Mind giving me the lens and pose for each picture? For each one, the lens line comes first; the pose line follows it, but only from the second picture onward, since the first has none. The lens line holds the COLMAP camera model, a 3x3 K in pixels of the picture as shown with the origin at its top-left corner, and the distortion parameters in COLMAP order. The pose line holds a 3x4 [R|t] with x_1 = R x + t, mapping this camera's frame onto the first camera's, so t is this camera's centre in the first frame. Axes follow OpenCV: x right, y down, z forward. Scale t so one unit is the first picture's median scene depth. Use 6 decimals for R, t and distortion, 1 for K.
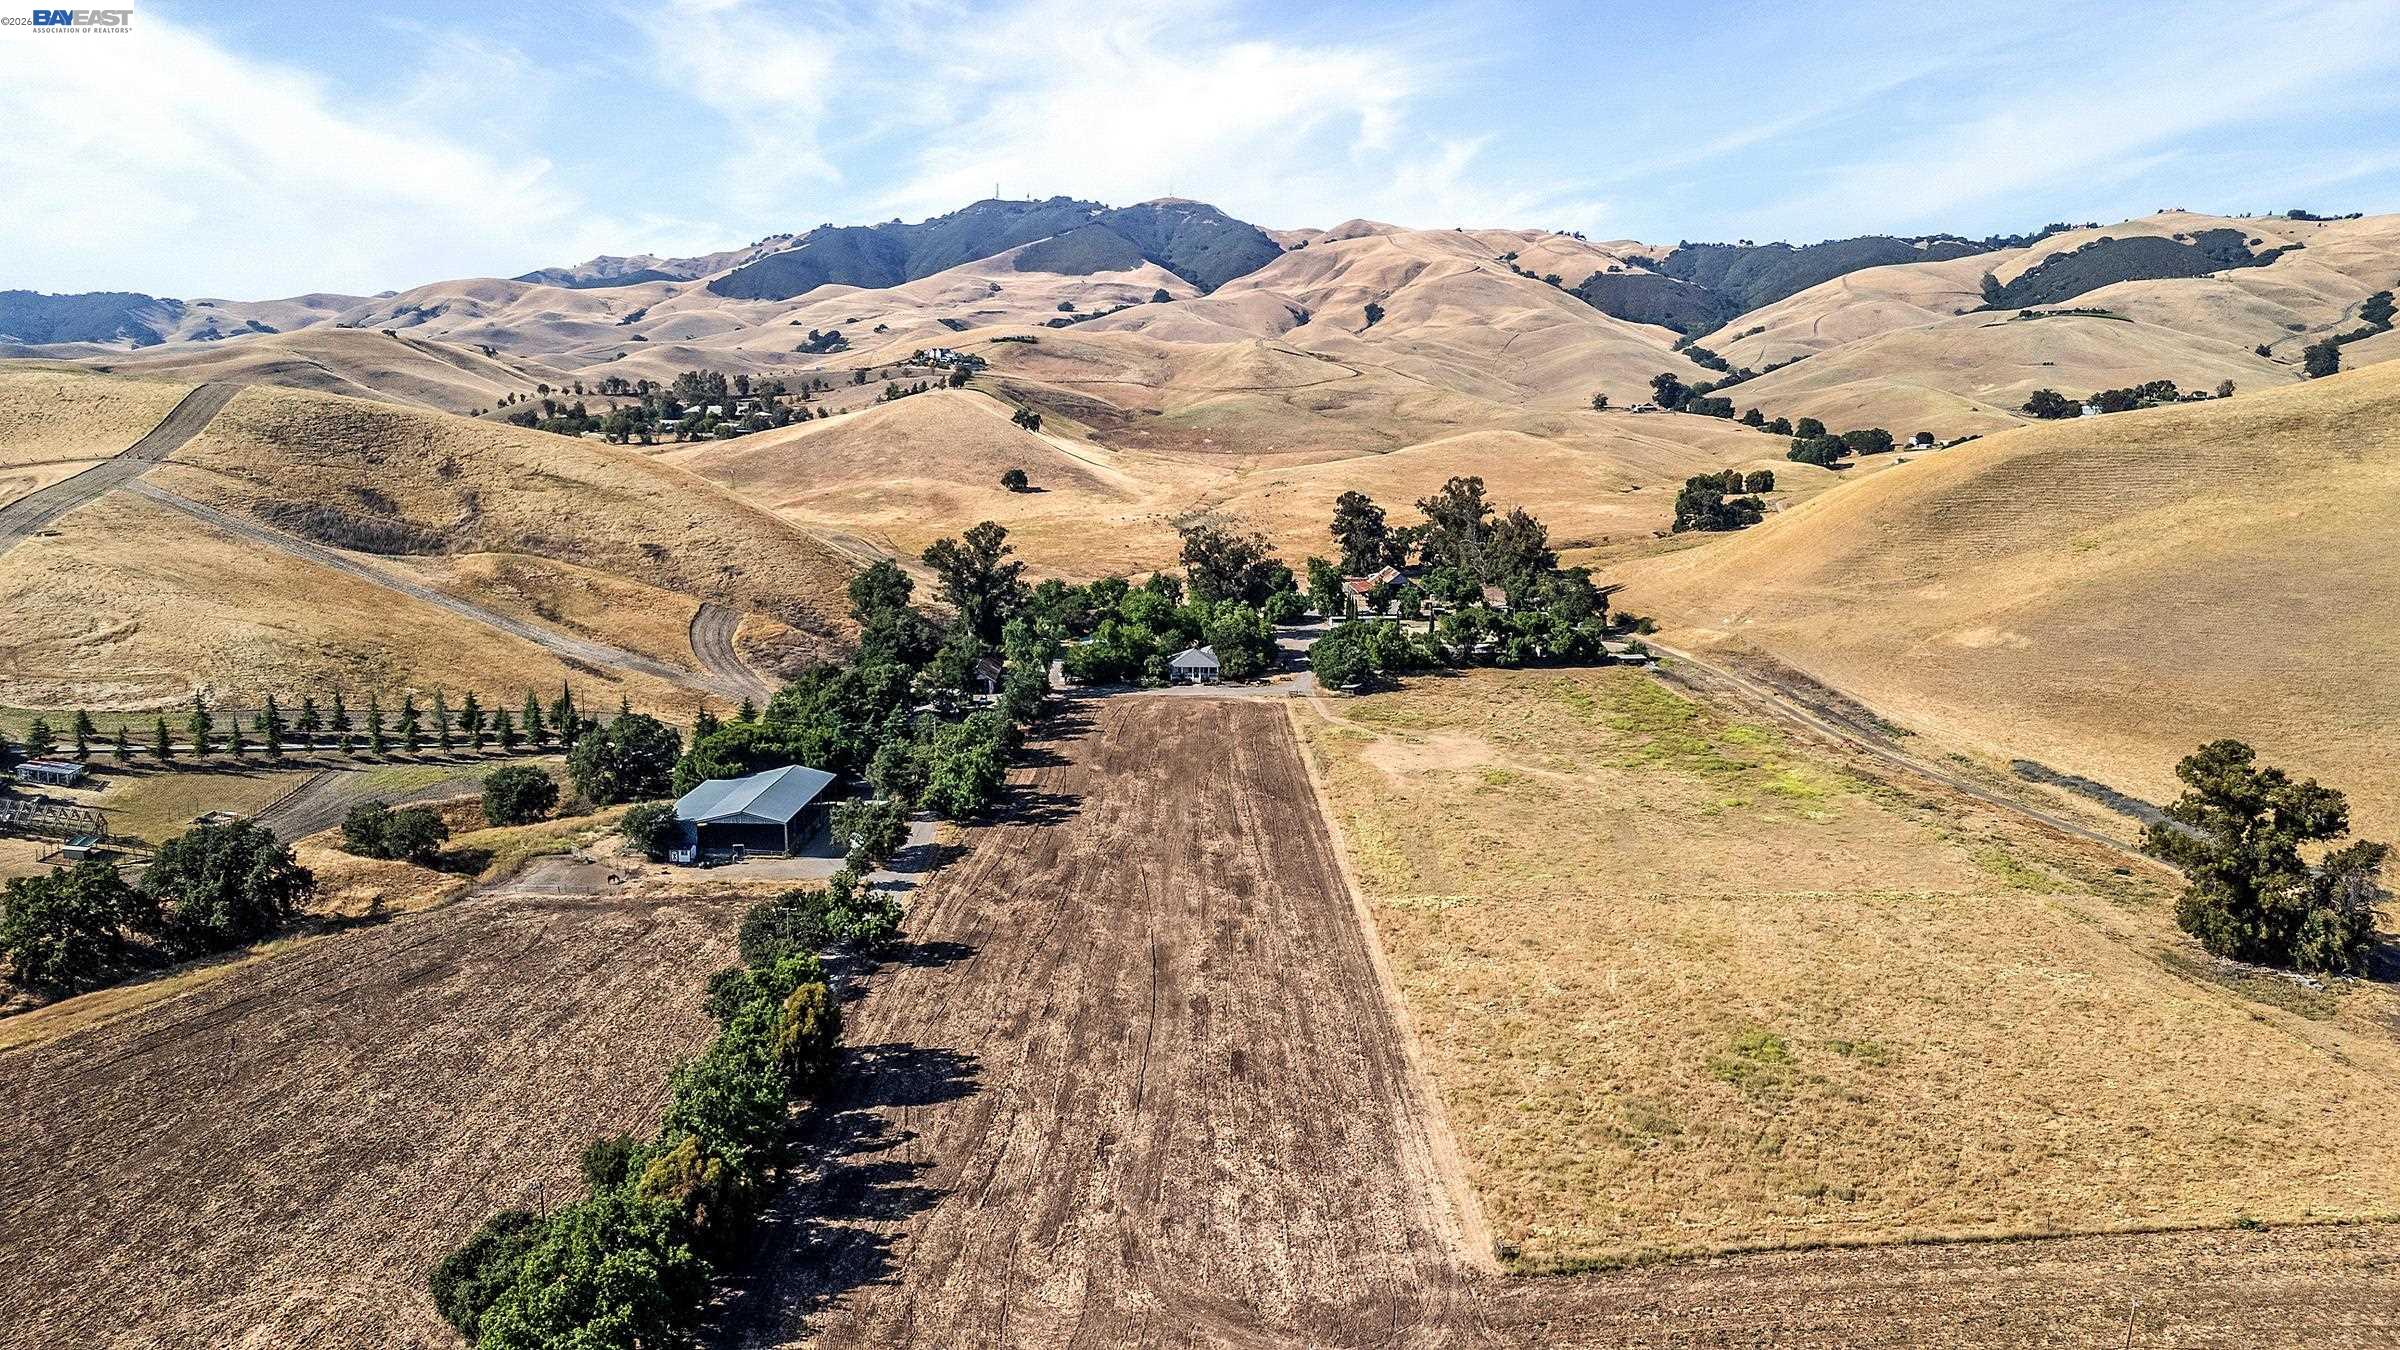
lens RADIAL K [[1772.9, 0, 1209.6], [0, 1772.9, 674.3], [0, 0, 1]] dist [0.113330, -0.078357]
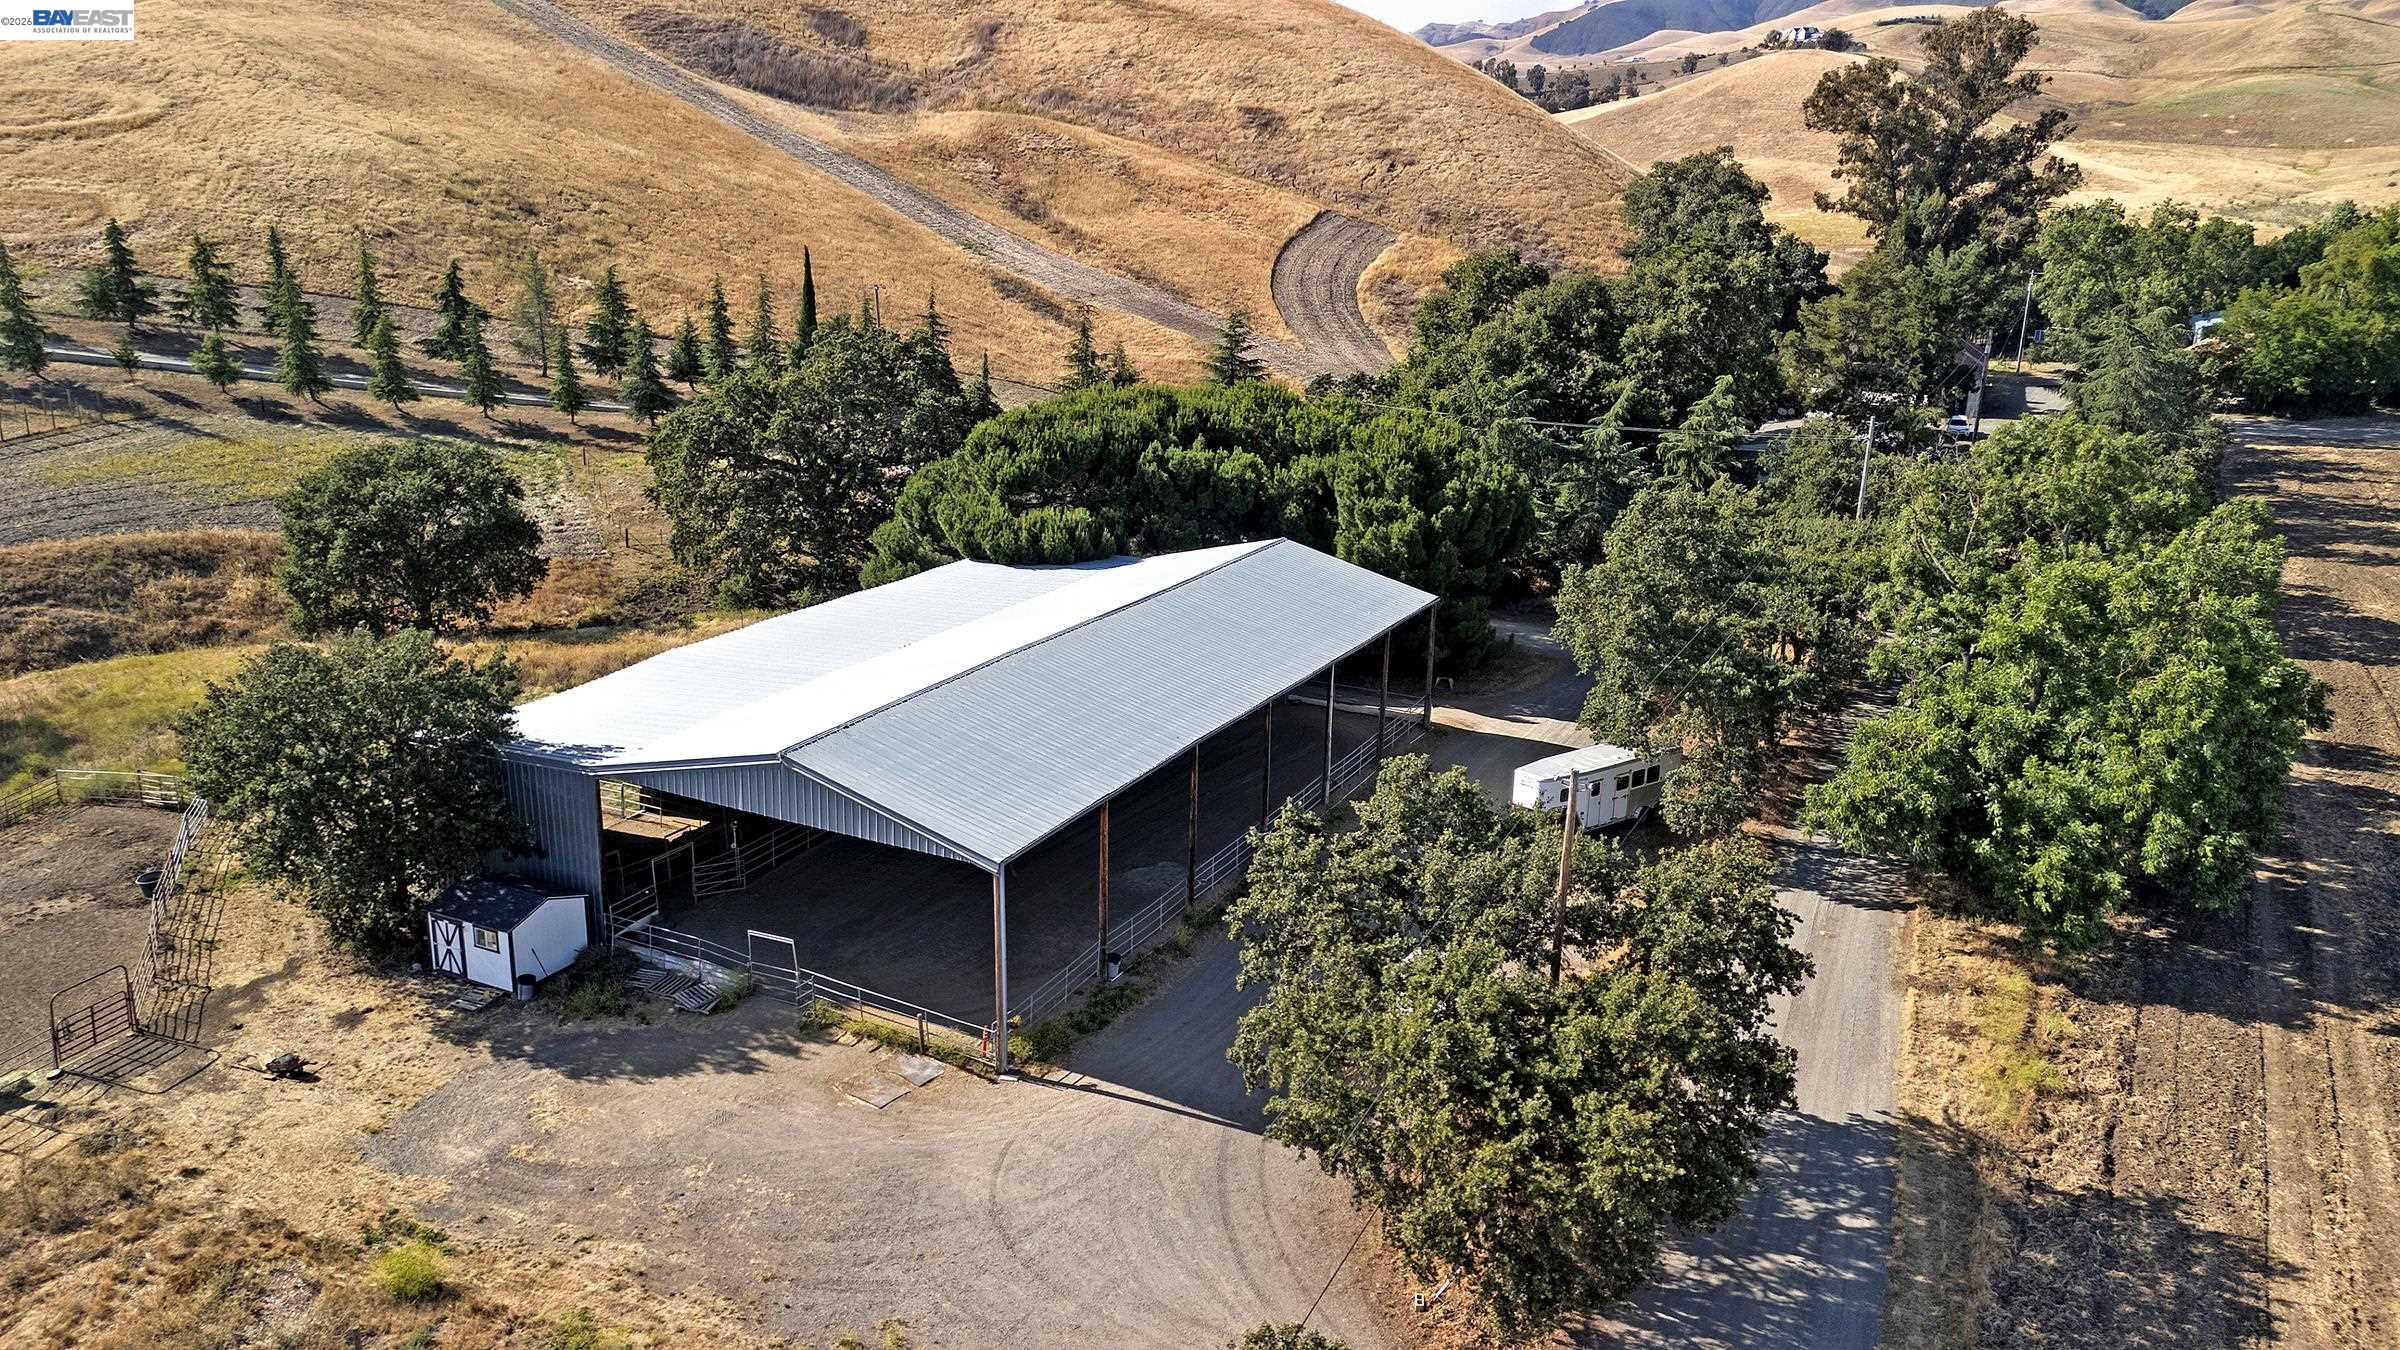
lens RADIAL K [[1772.9, 0, 1198.8], [0, 1772.9, 666.8], [0, 0, 1]] dist [0.113330, -0.078357]
pose [[0.902523, 0.129401, -0.410741, -0.102104], [-0.086190, 0.988766, 0.122118, 0.028612], [0.421929, -0.074812, 0.903537, 0.562985]]
